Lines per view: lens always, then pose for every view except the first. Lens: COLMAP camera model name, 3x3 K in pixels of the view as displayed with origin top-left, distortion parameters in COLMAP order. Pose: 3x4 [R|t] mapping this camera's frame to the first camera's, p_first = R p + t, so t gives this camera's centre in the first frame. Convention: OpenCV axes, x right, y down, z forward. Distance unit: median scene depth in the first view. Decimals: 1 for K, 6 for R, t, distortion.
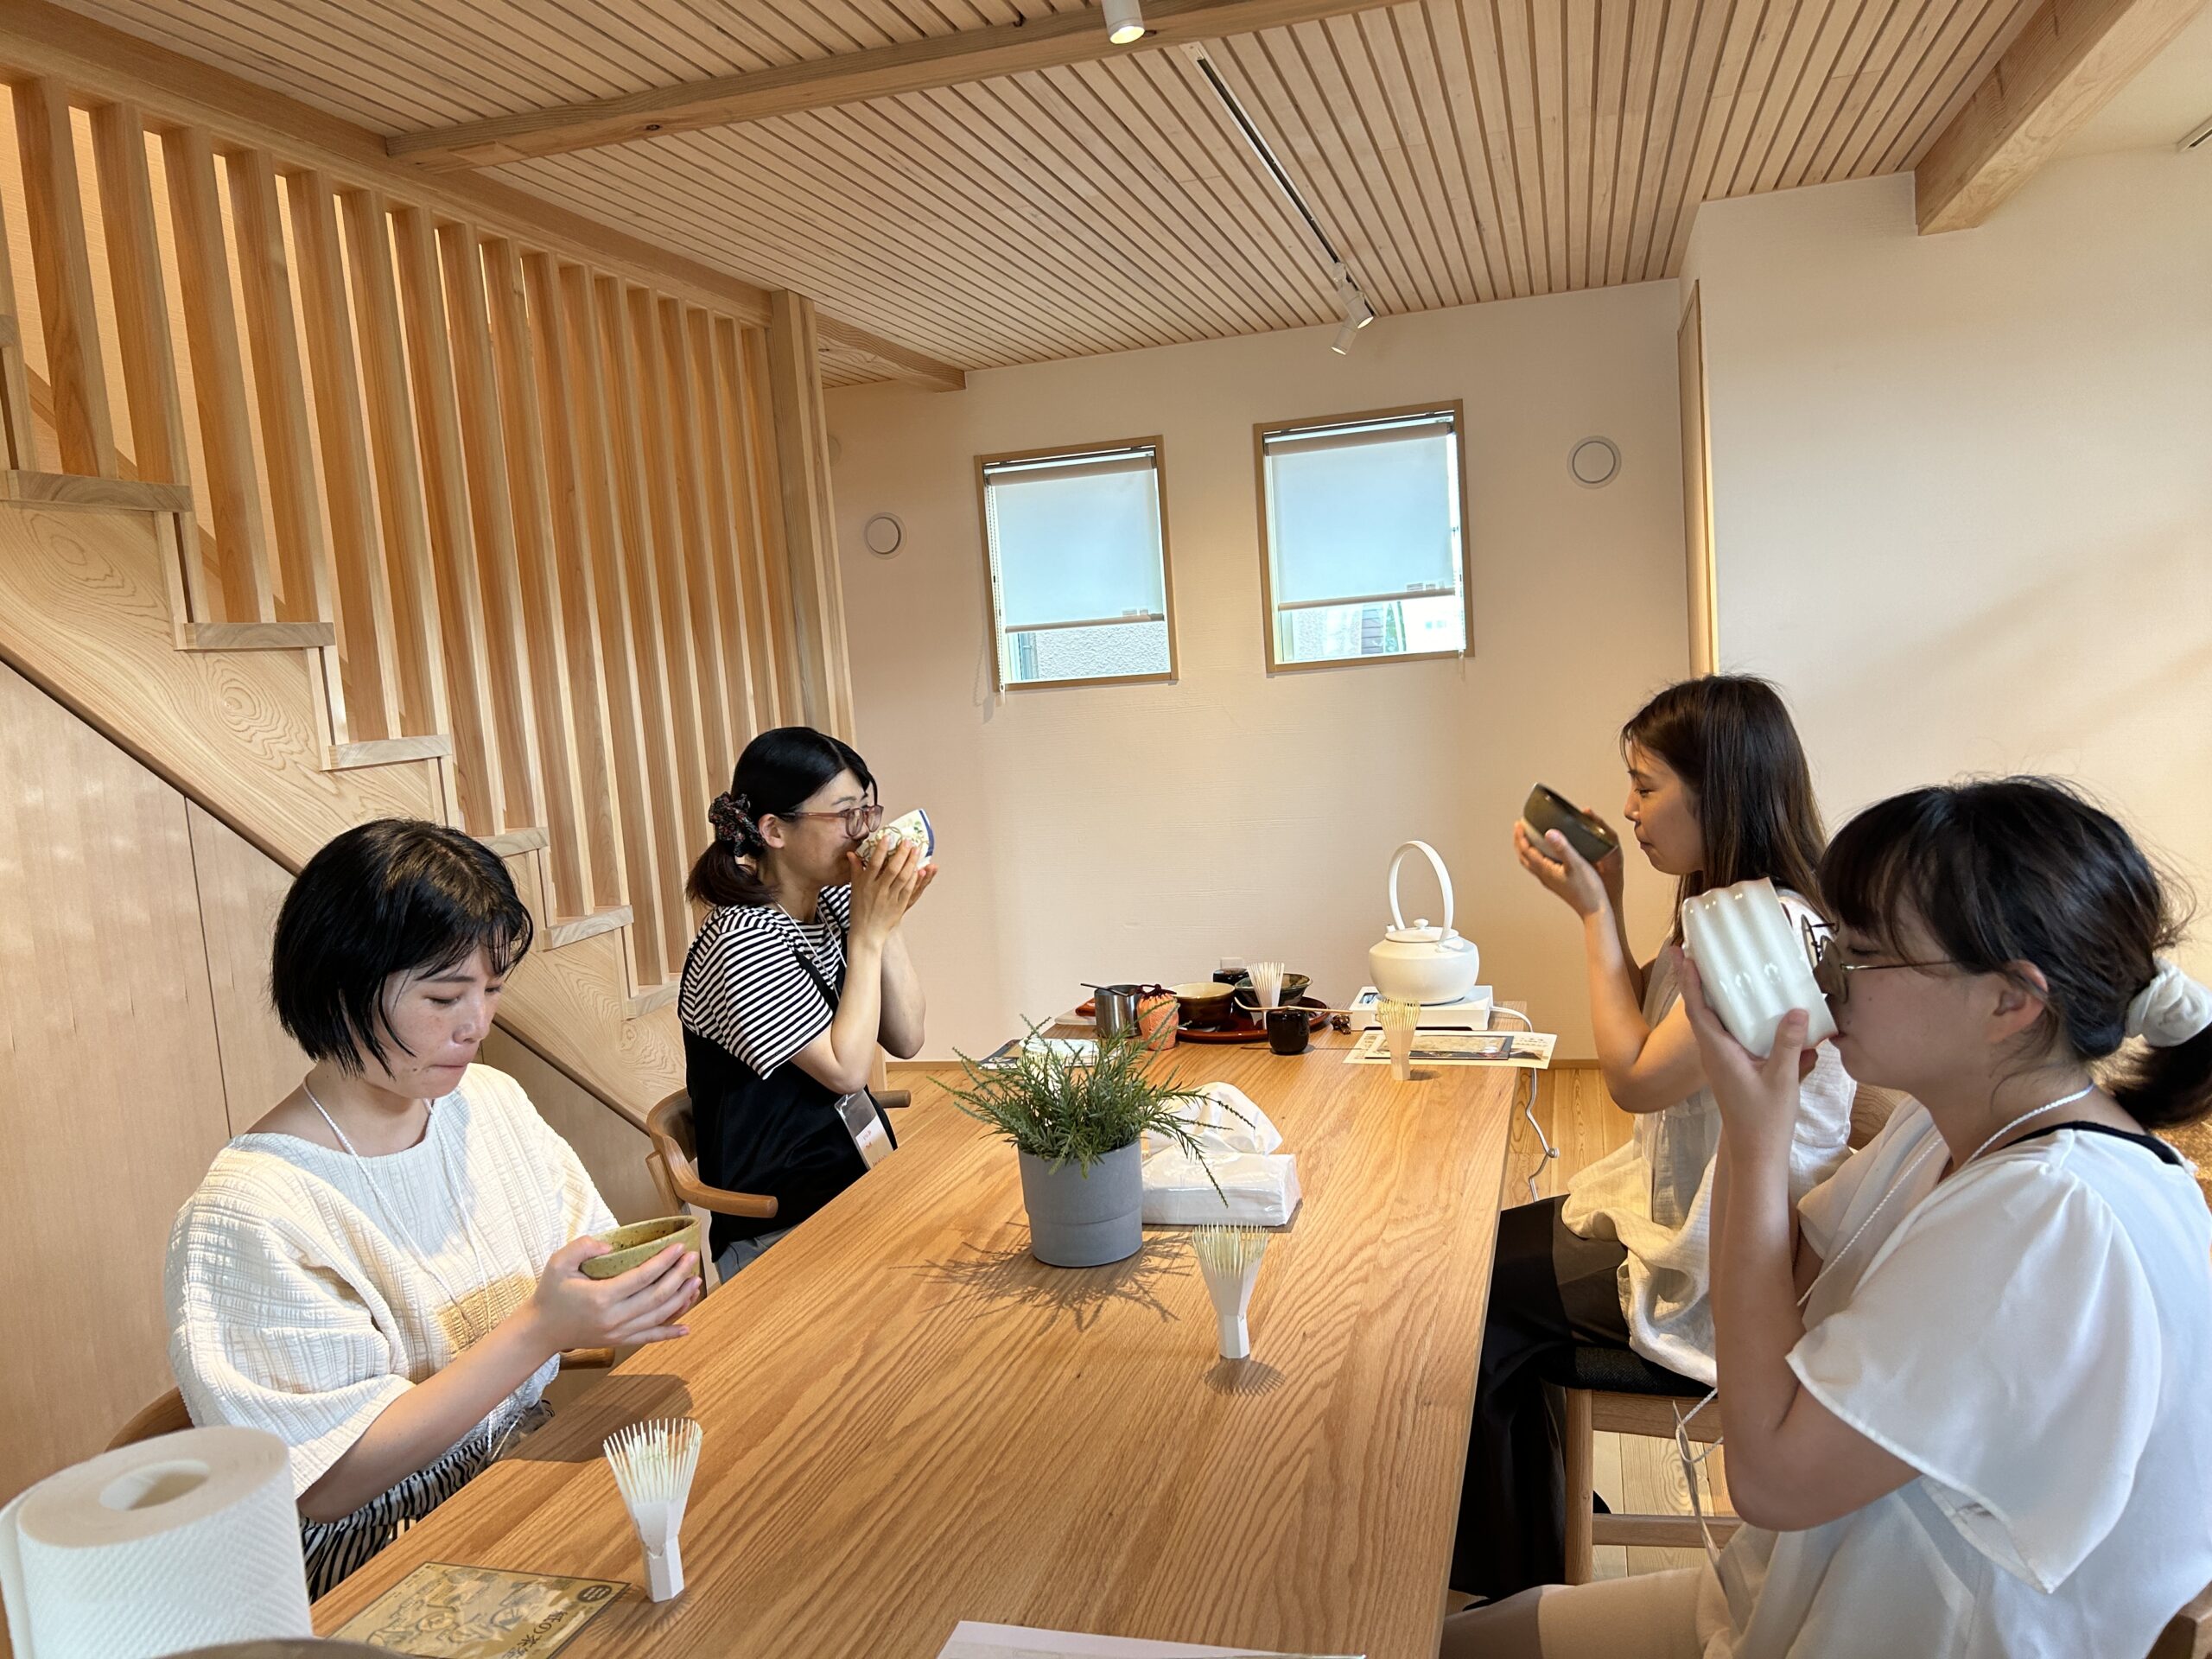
lens RADIAL K [[1676.9, 0, 1091.9], [0, 1676.9, 828.6], [0, 0, 1]] dist [0.051829, -0.062626]
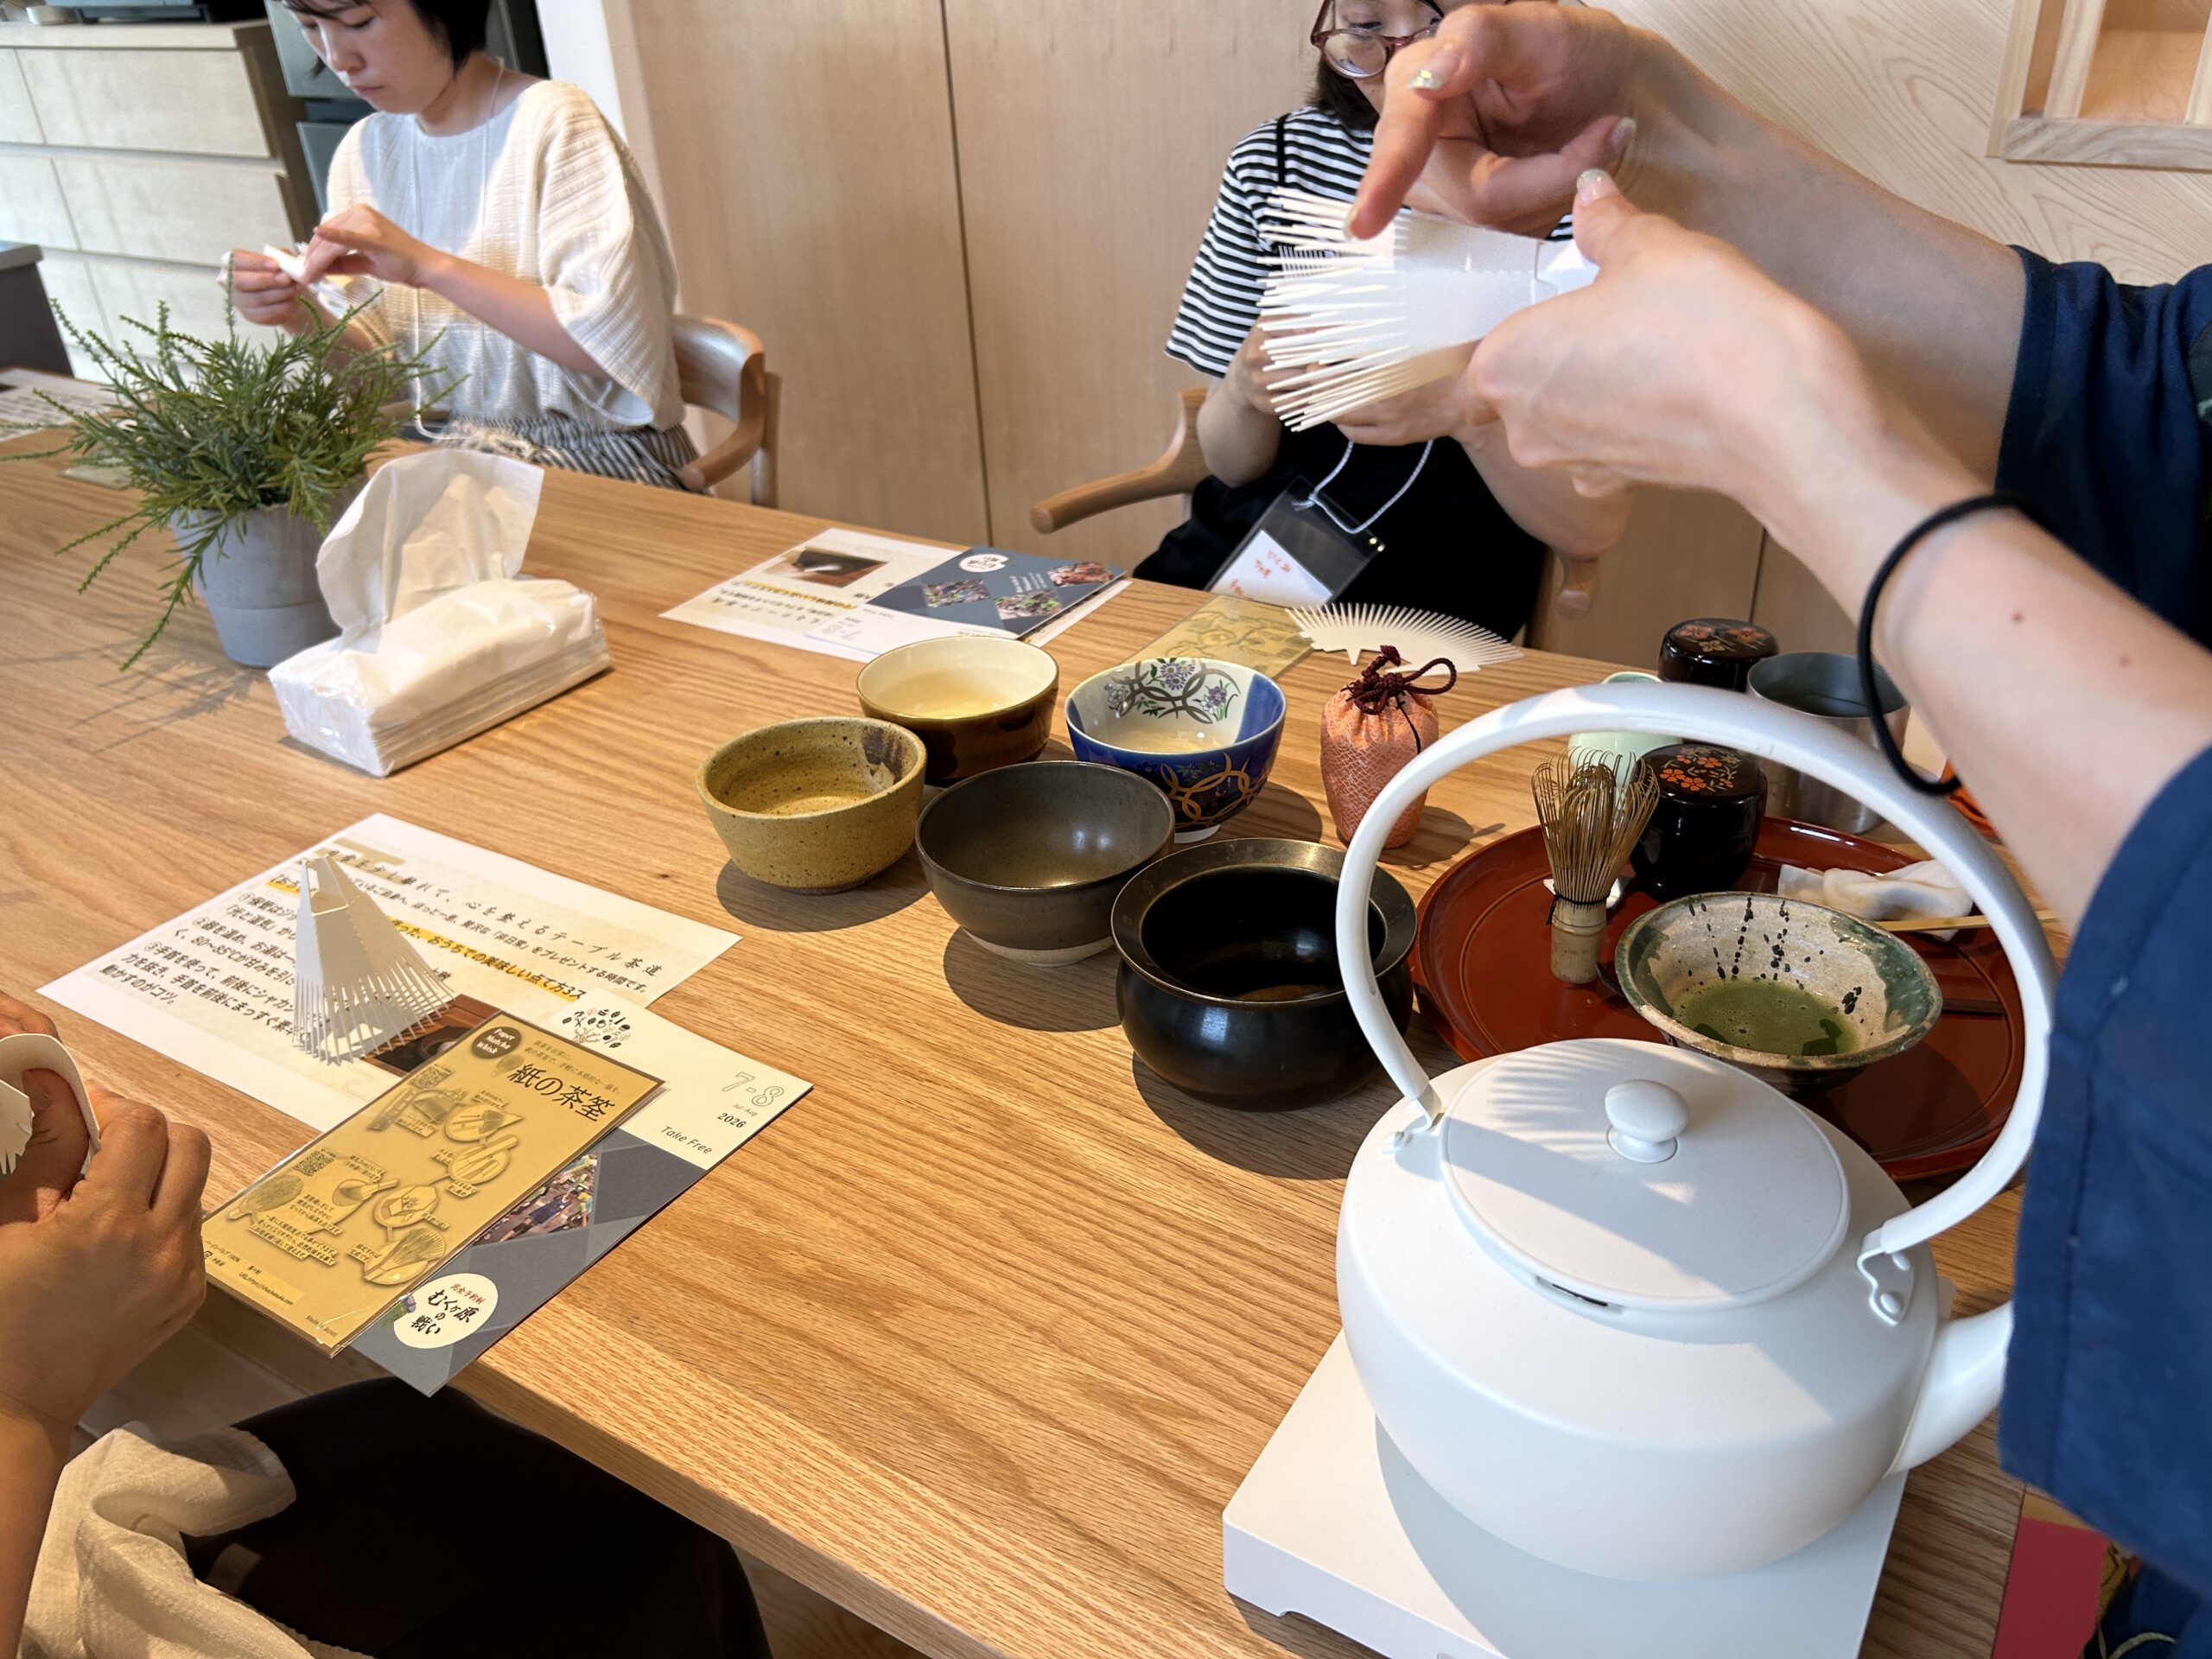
lens RADIAL K [[1682.3, 0, 1118.9], [0, 1682.3, 828.8], [0, 0, 1]] dist [0.040381, -0.045954]
pose [[-0.253618, 0.562810, -0.786716, 0.362145], [-0.040378, 0.806439, 0.589937, -0.078655], [0.966461, 0.181385, -0.181803, 1.047496]]
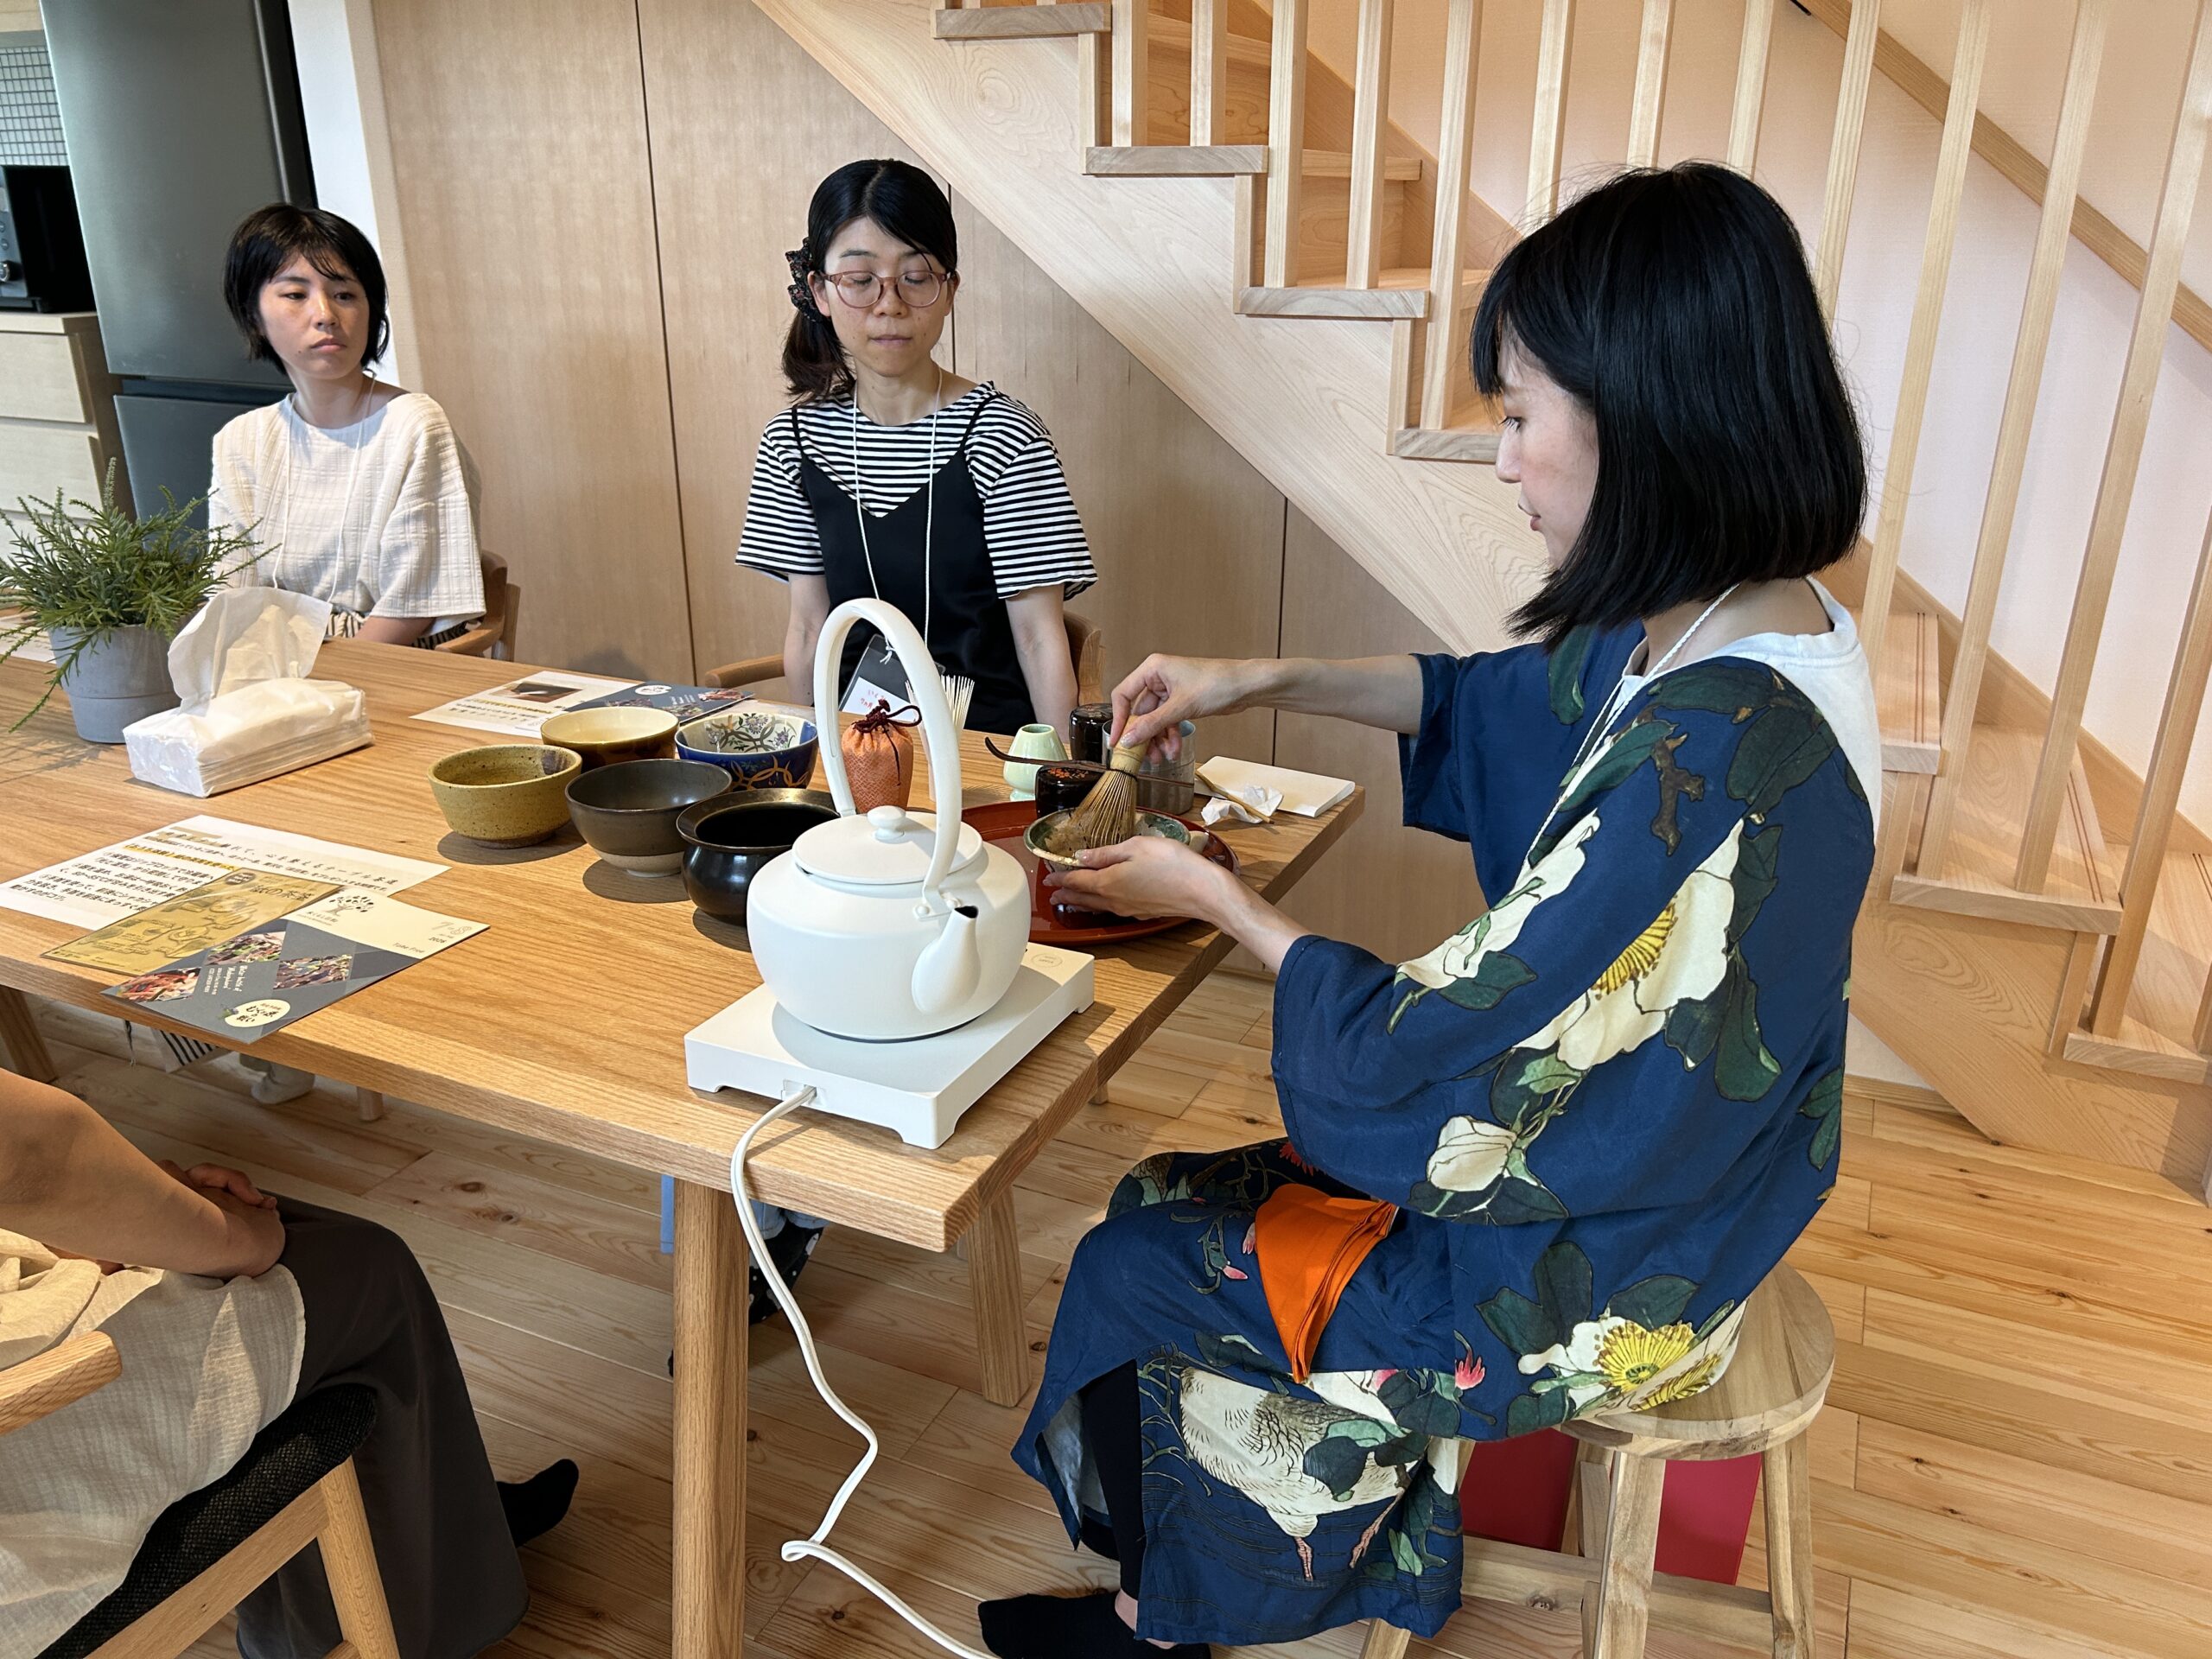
lens RADIAL K [[1697.4, 0, 1106.0], [0, 1697.4, 829.5], [0, 0, 1]] dist [-0.043559, 0.079186]
pose [[-0.145354, 0.415270, -0.898011, 0.568739], [-0.103579, 0.896275, 0.431233, -0.116827], [0.983943, 0.155696, -0.087264, 1.162951]]
